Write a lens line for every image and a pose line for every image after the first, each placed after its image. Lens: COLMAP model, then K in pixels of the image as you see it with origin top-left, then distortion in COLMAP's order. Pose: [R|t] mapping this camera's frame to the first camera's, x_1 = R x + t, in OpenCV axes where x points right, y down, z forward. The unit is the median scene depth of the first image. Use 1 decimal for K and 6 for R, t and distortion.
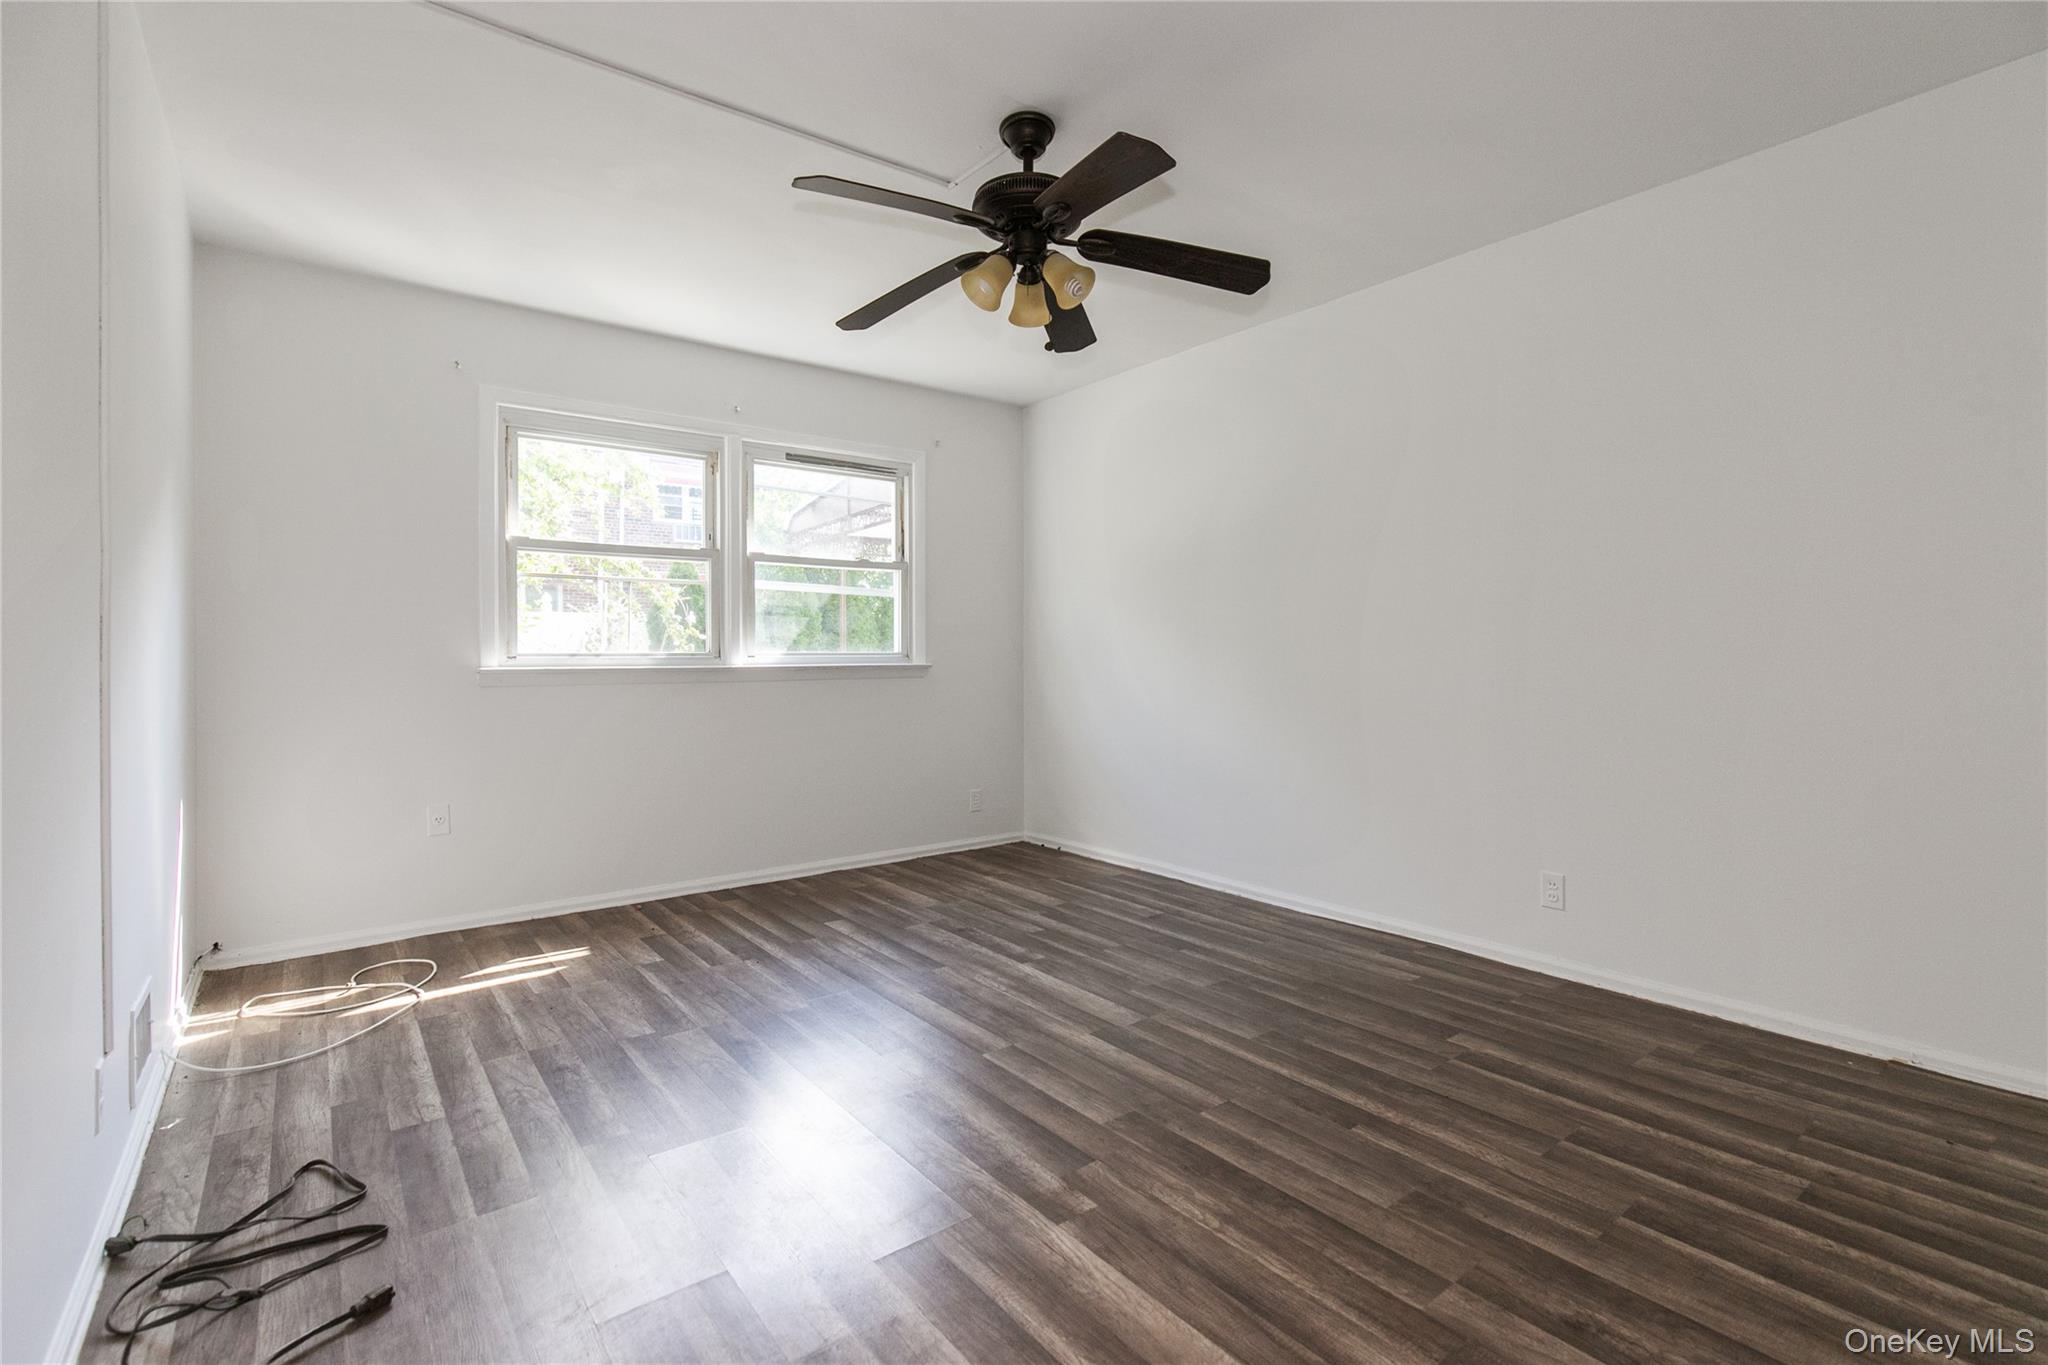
lens RADIAL K [[953.8, 0, 1028.6], [0, 953.8, 670.6], [0, 0, 1]] dist [0.122131, 0.000065]
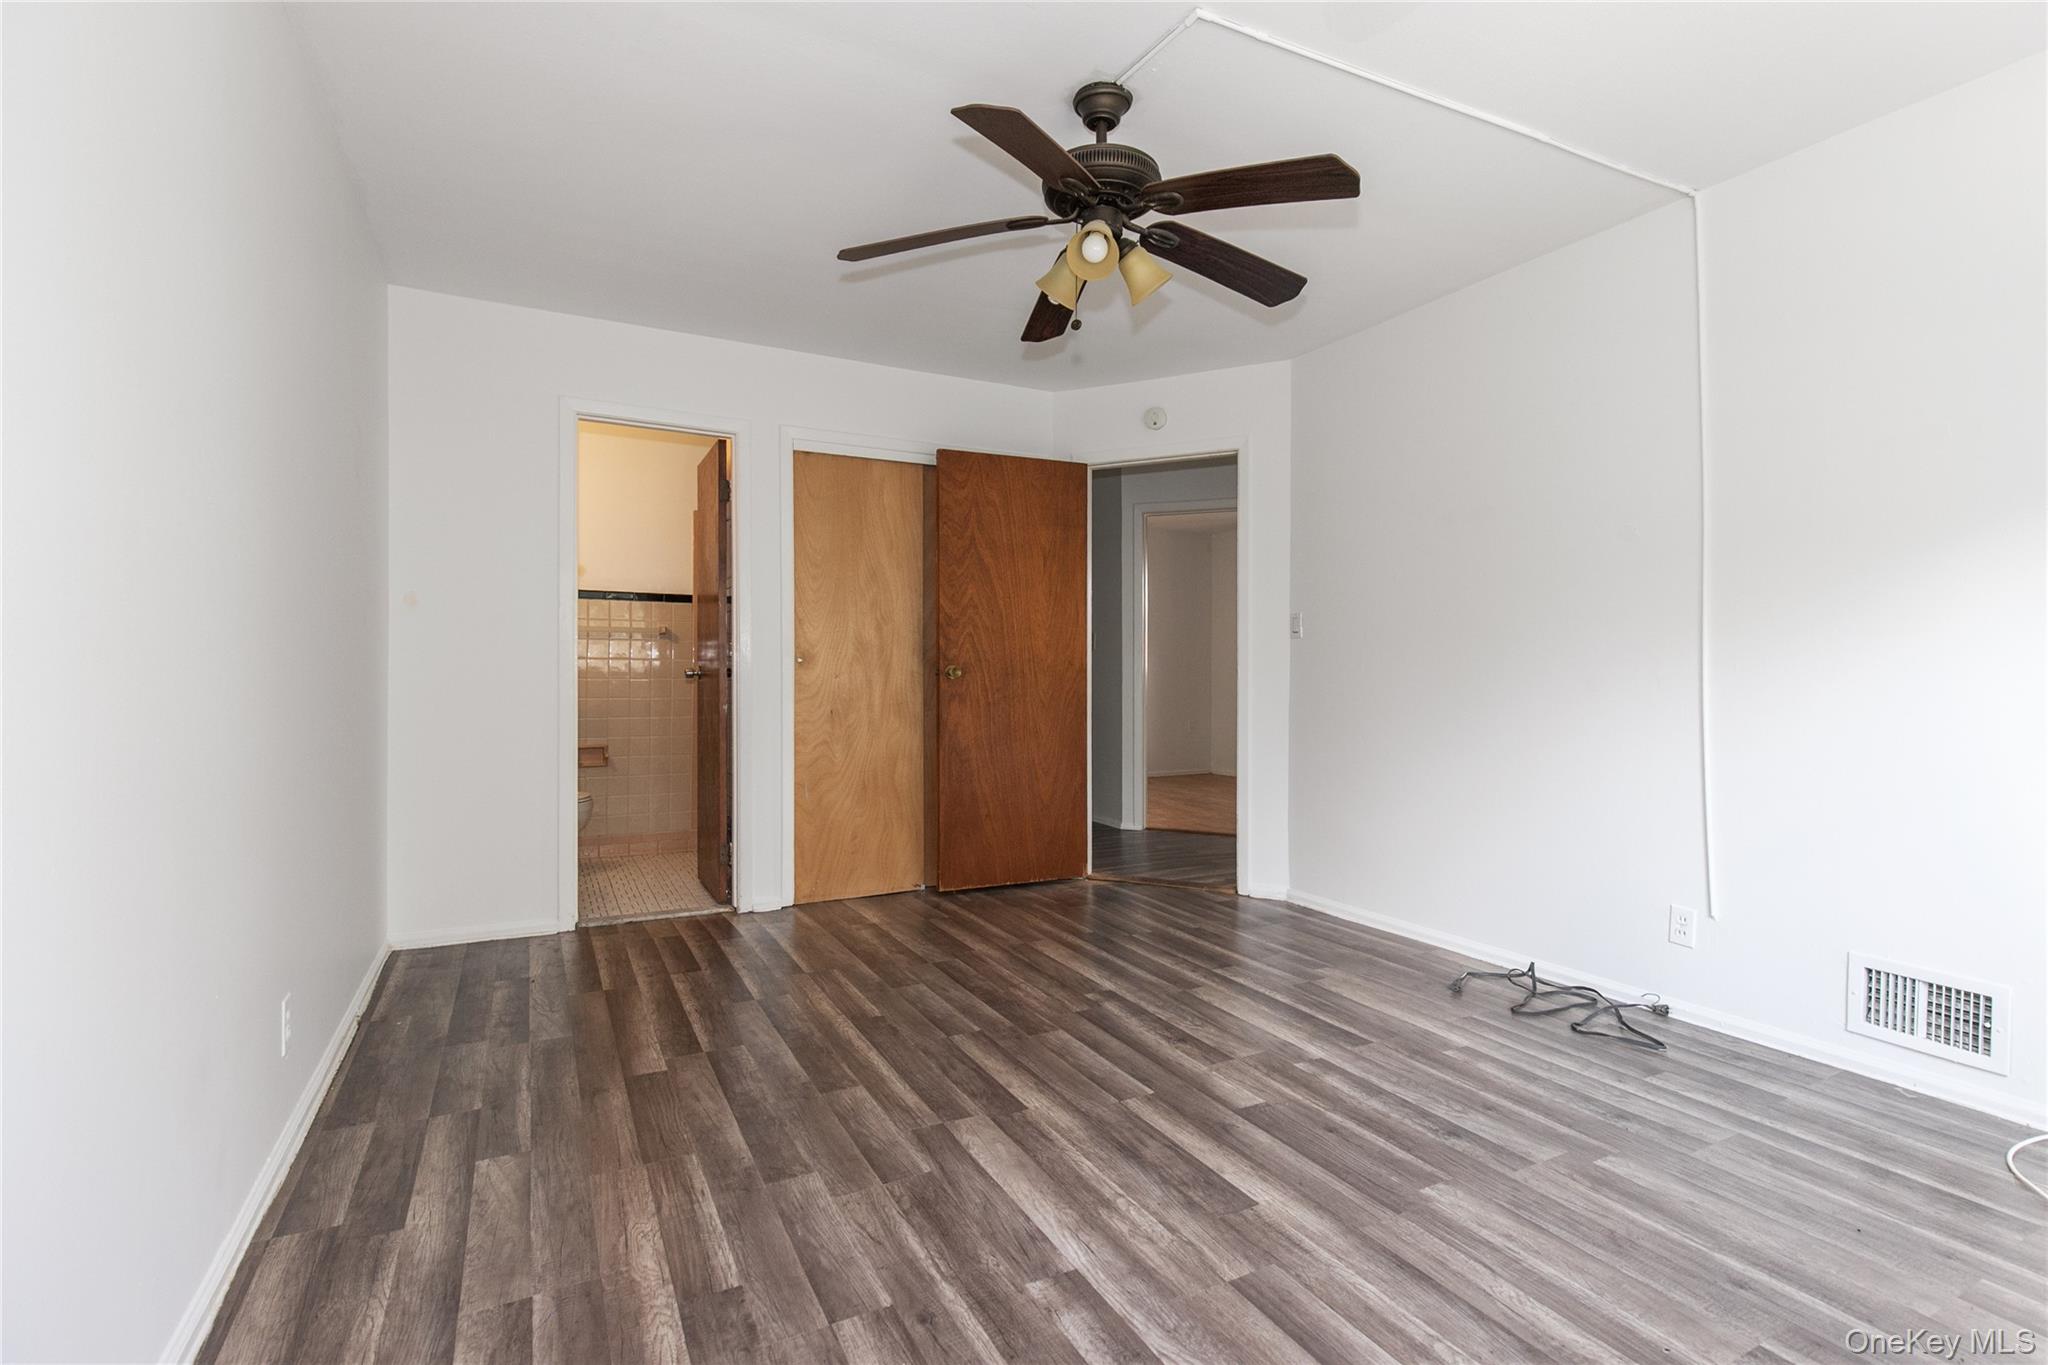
lens RADIAL K [[953.8, 0, 1028.6], [0, 953.8, 670.6], [0, 0, 1]] dist [0.122131, 0.000065]
pose [[-0.984110, 0.003302, 0.177529, -0.100185], [0.005255, 0.999931, 0.010532, -0.023039], [-0.177482, 0.011298, -0.984059, 2.007344]]
